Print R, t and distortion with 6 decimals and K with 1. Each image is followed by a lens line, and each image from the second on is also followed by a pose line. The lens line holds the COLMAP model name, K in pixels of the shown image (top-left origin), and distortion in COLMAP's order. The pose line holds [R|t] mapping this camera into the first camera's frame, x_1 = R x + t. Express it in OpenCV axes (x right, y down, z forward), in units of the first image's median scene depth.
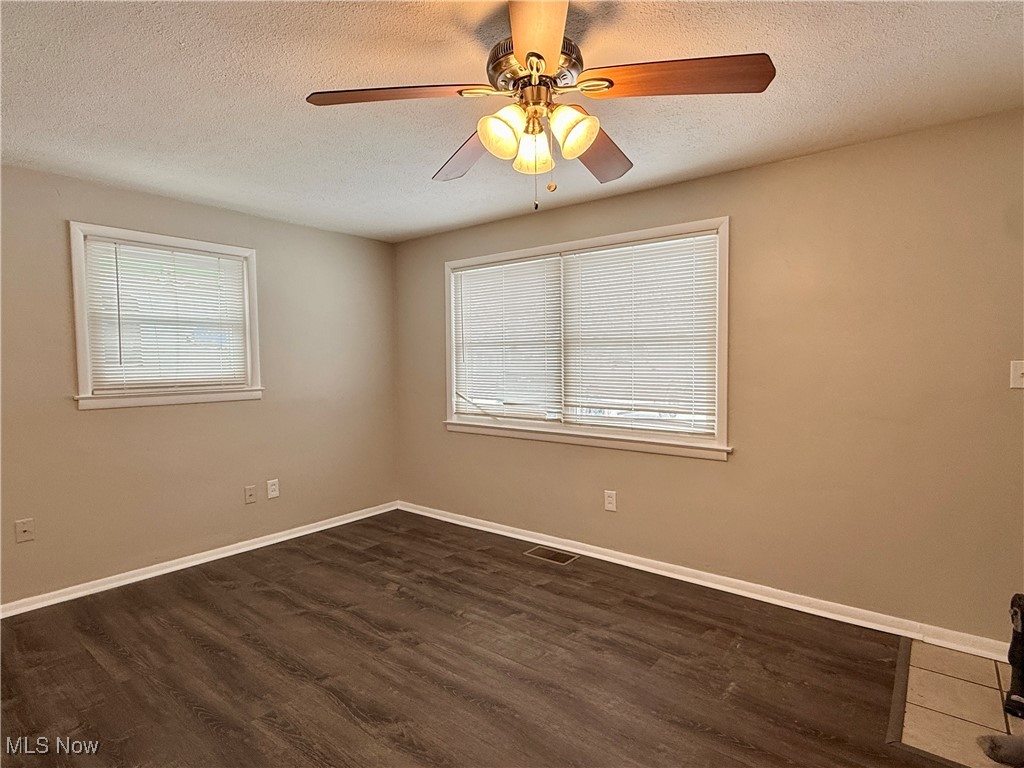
lens RADIAL K [[545.5, 0, 513.0], [0, 545.5, 380.1], [0, 0, 1]] dist [-0.000388, -0.000761]
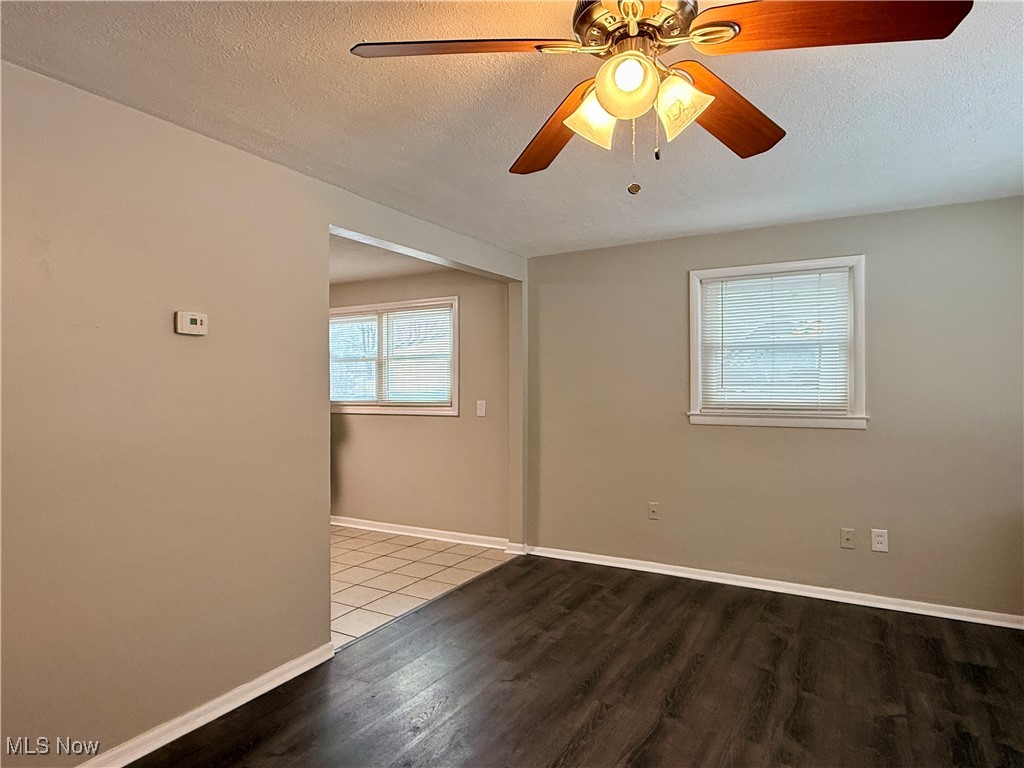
lens RADIAL K [[600.0, 0, 512.0], [0, 600.0, 384.0], [0, 0, 1]] dist [-0.003107, 0.001118]
pose [[0.147071, -0.000956, -0.989126, 0.459481], [-0.038713, 0.999228, -0.006721, -0.009902], [0.988368, 0.039280, 0.146920, 0.389939]]
